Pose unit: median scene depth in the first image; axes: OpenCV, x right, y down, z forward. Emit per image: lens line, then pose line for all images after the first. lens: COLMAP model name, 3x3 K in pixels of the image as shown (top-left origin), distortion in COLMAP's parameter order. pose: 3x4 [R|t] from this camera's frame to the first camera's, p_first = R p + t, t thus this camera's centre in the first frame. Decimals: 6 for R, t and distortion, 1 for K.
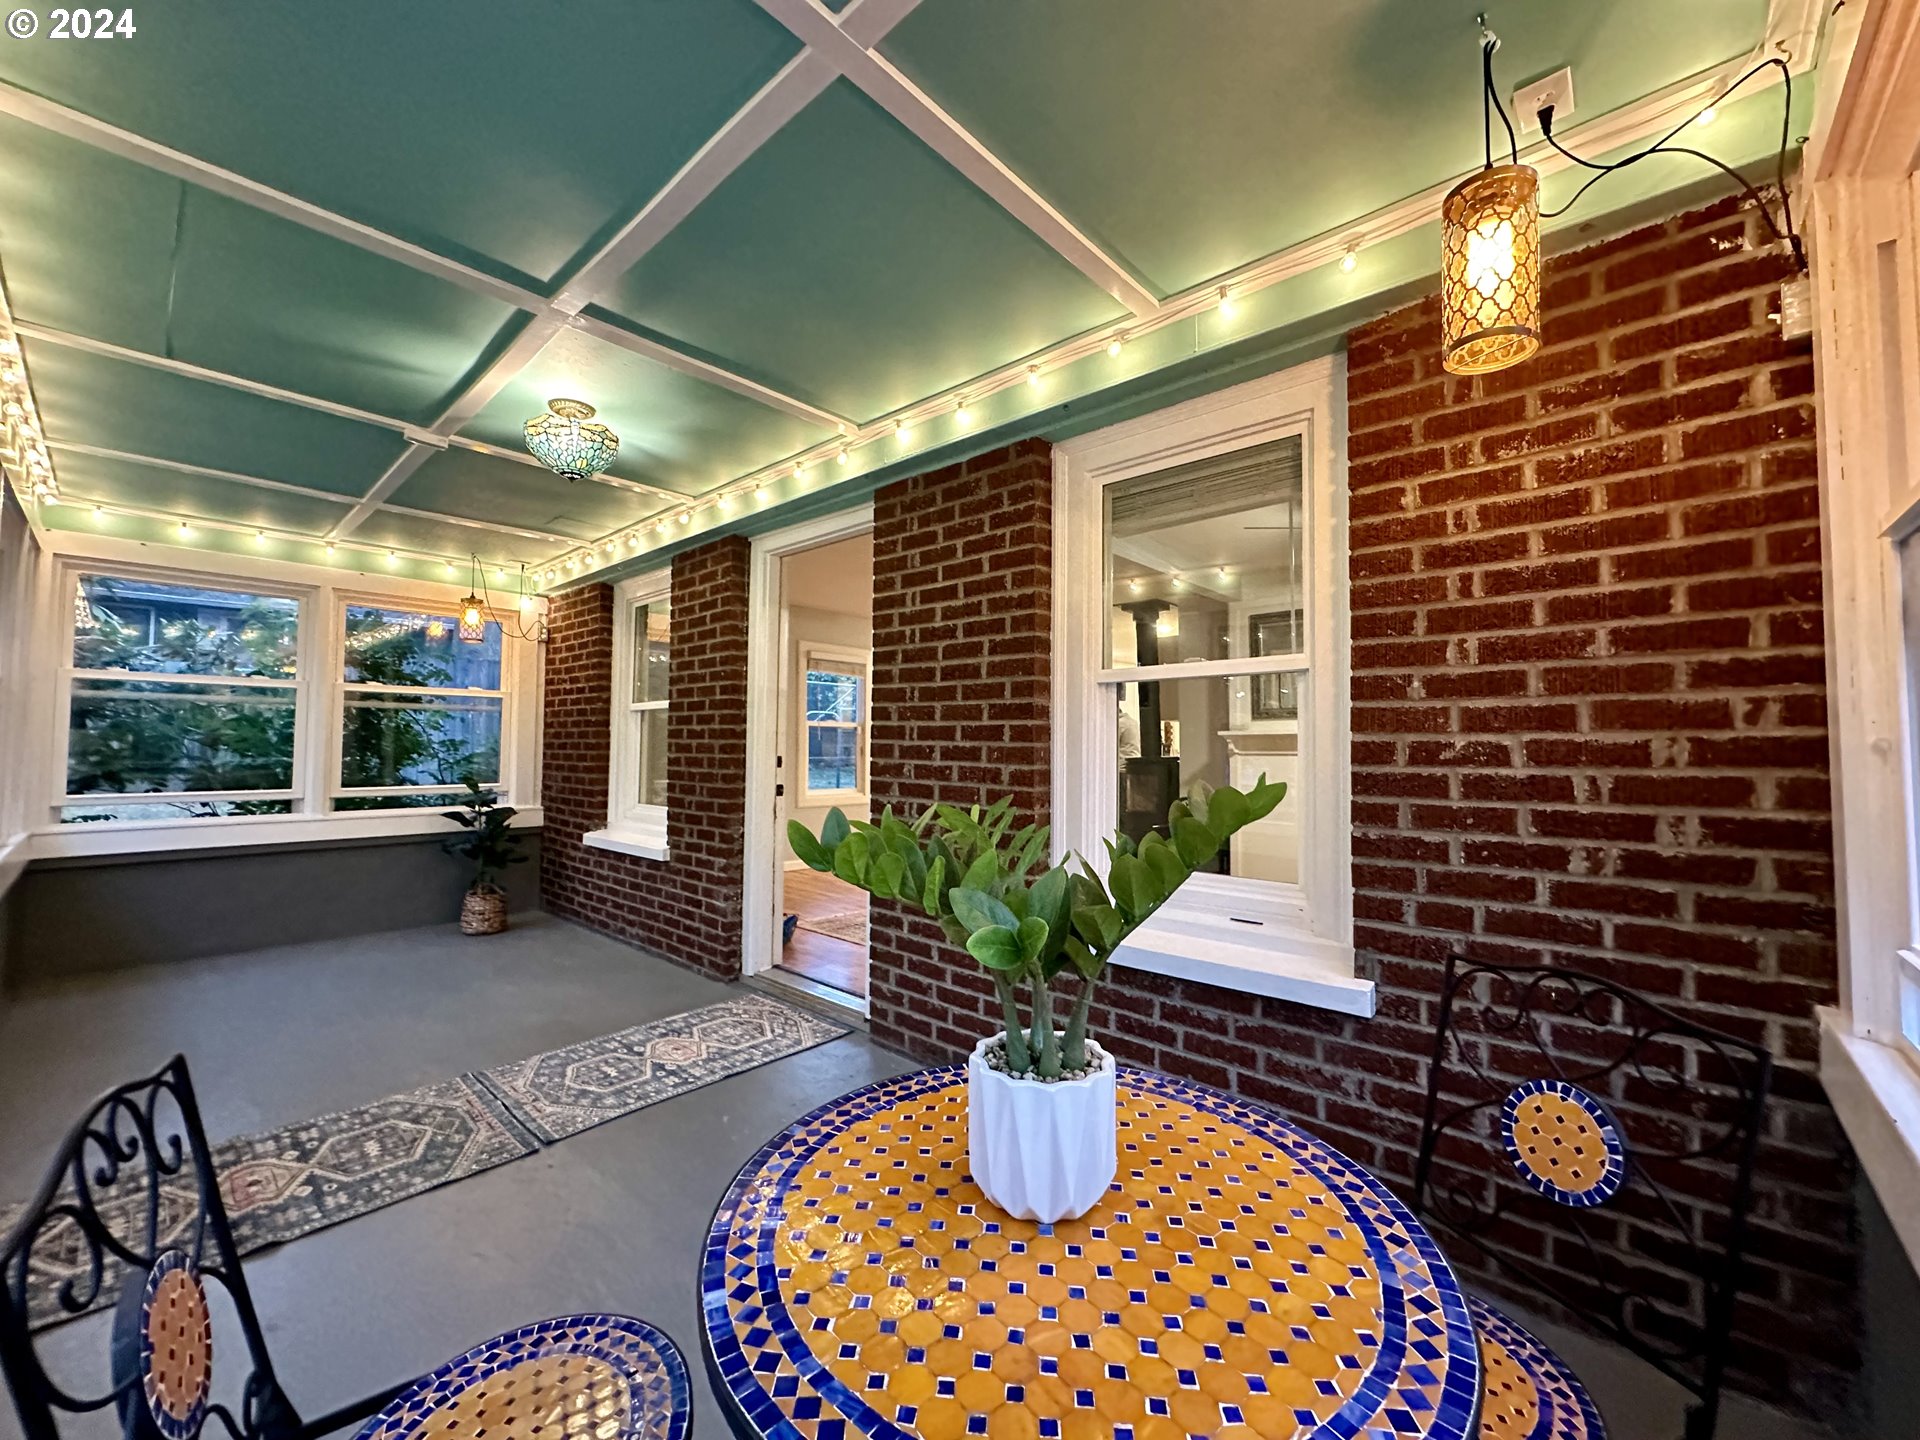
lens RADIAL K [[763.9, 0, 960.0], [0, 763.9, 720.0], [0, 0, 1]] dist [-0.003287, -0.000346]
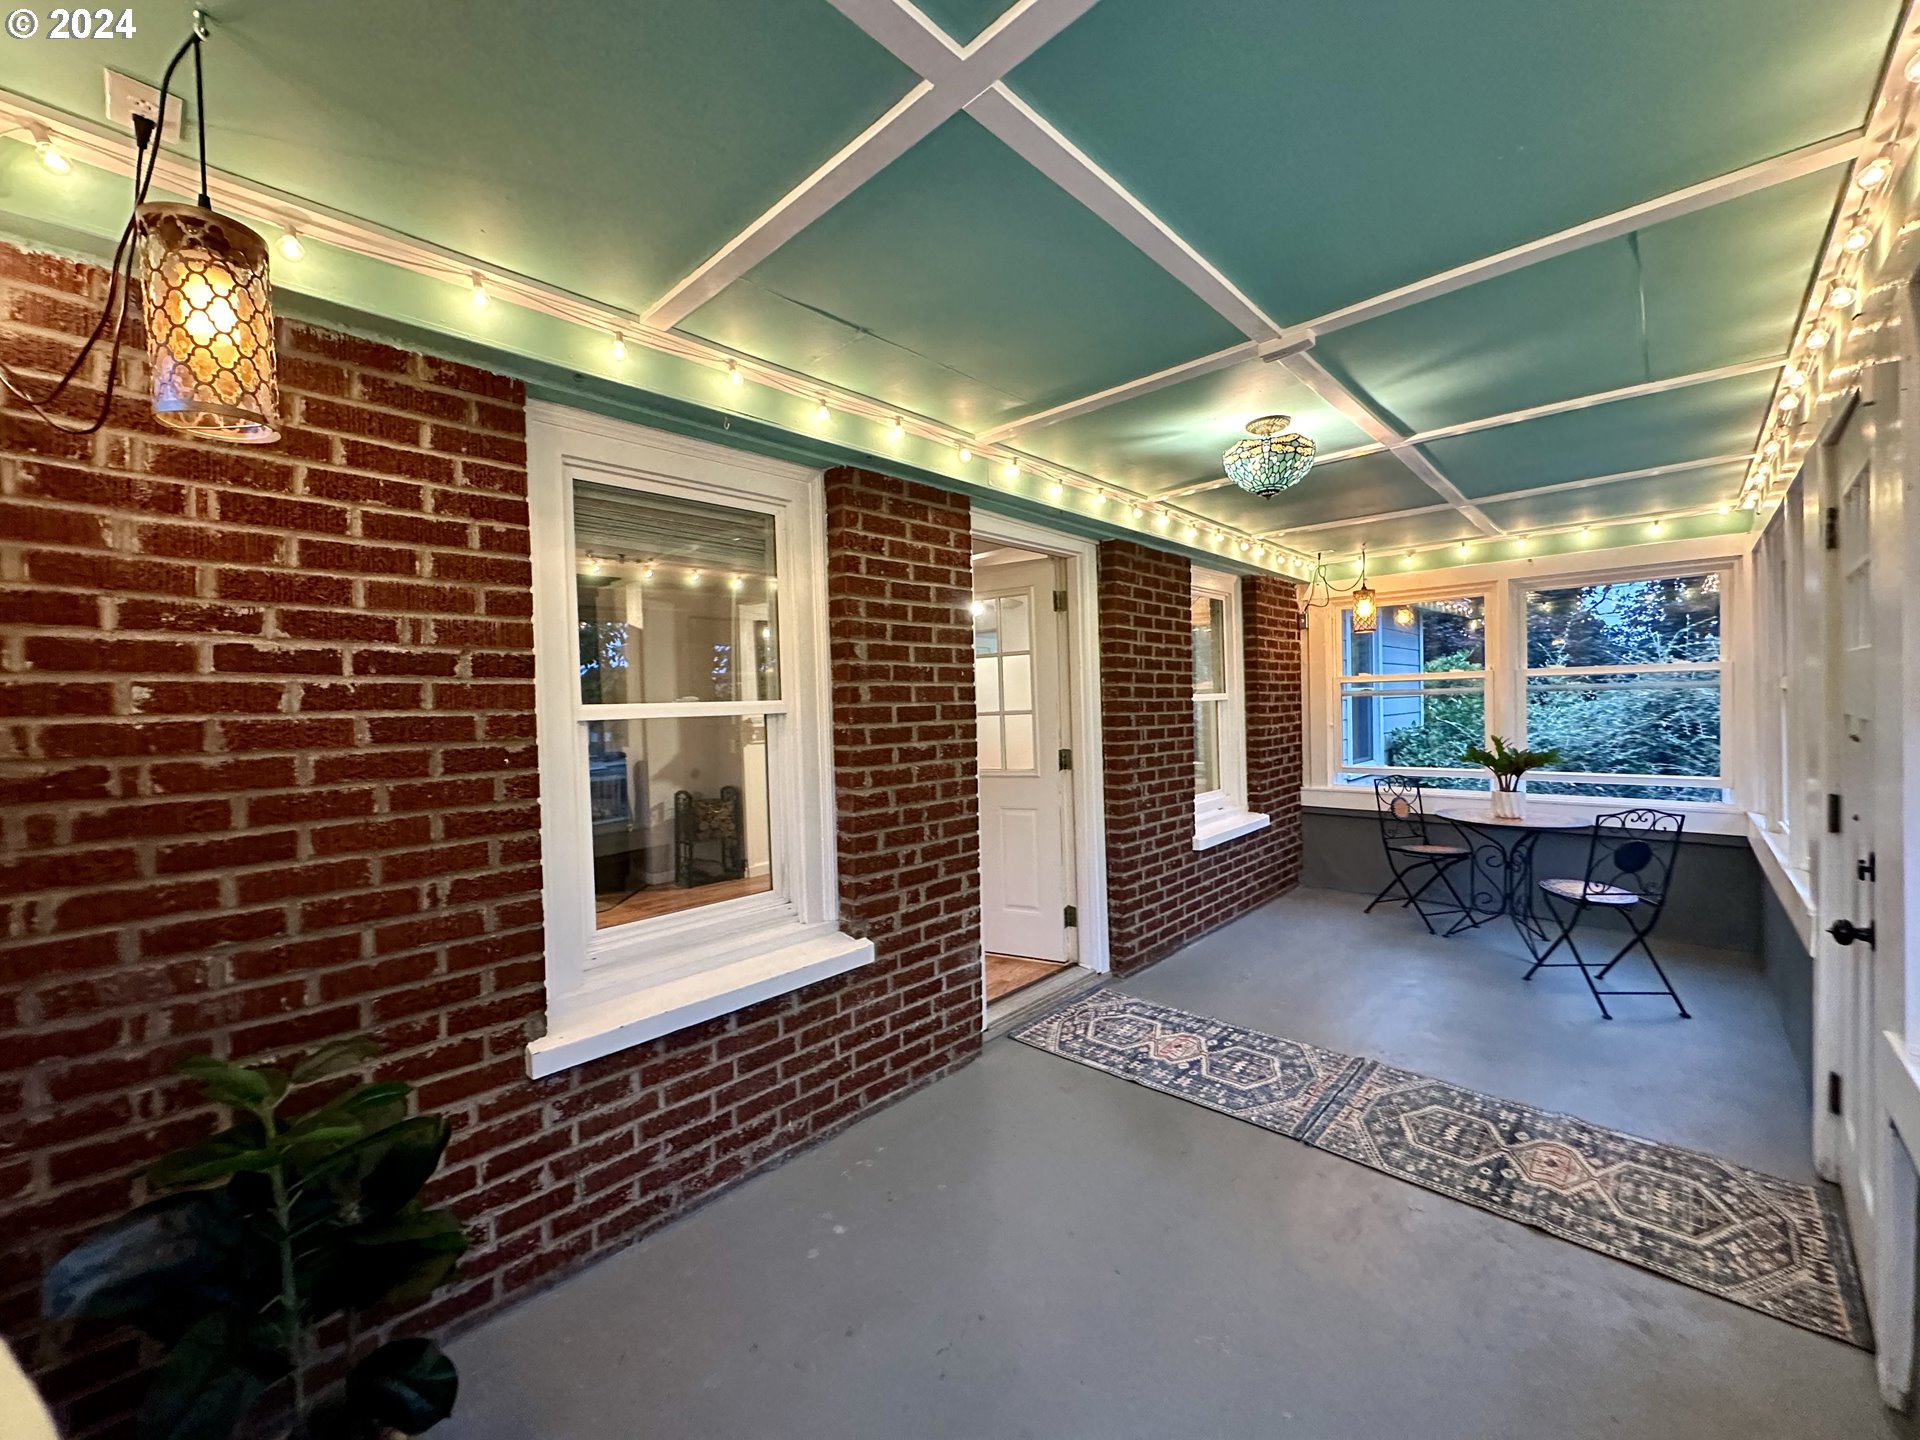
lens RADIAL K [[763.9, 0, 960.0], [0, 763.9, 720.0], [0, 0, 1]] dist [-0.003287, -0.000346]
pose [[0.011462, -0.030806, 0.999460, -1.355088], [-0.012291, 0.999445, 0.030947, -0.045547], [-0.999859, -0.012639, 0.011077, 1.240824]]
